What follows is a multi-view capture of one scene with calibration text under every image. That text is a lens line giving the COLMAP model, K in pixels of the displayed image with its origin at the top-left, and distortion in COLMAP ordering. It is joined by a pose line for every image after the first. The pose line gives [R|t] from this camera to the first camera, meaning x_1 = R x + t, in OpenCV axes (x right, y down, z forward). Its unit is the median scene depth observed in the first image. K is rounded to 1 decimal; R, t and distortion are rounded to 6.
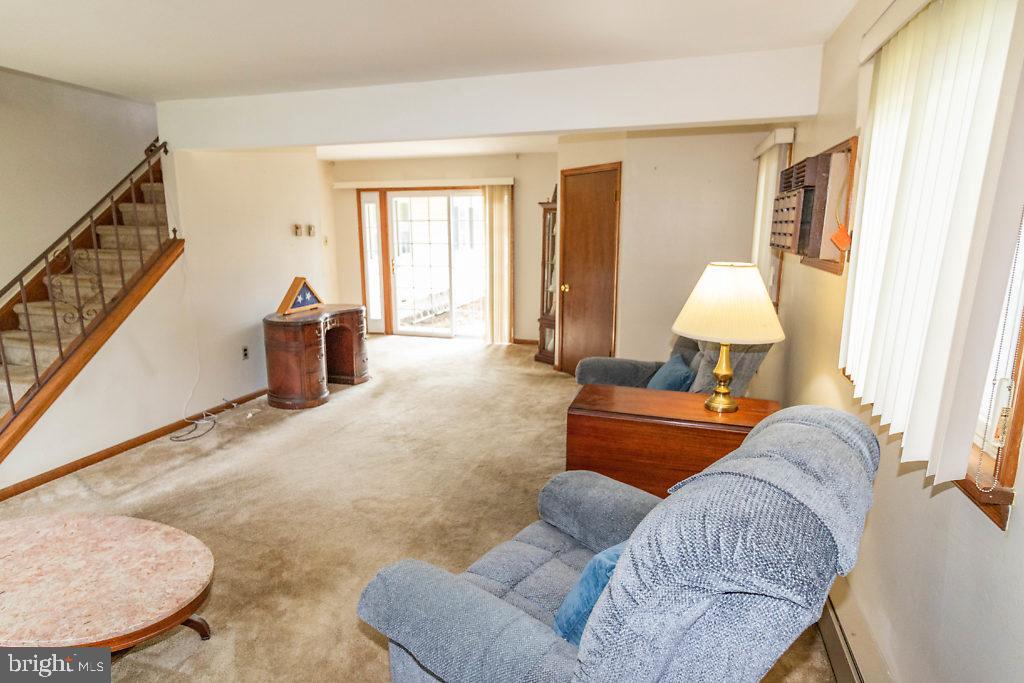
lens RADIAL K [[563.3, 0, 512.5], [0, 563.3, 341.8], [0, 0, 1]] dist [0.005532, 0.000995]
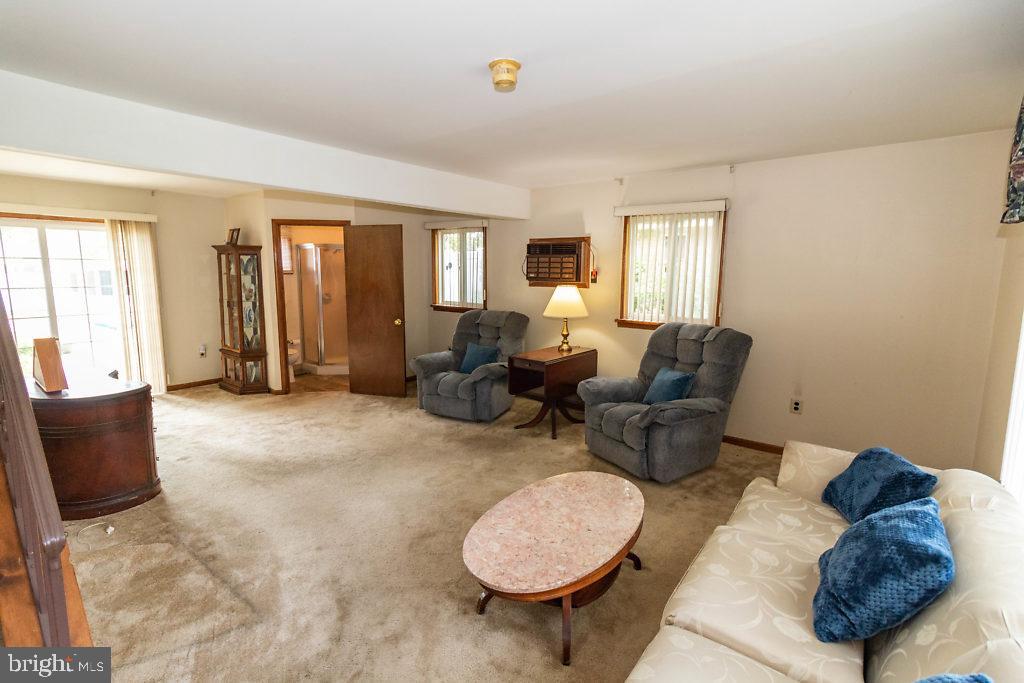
lens RADIAL K [[471.3, 0, 512.9], [0, 471.3, 338.4], [0, 0, 1]] dist [-0.000877, 0.000992]
pose [[0.350780, -0.132533, 0.927032, -0.676878], [0.181544, 0.980778, 0.071522, -0.046298], [-0.918692, 0.143208, 0.368098, 0.233030]]
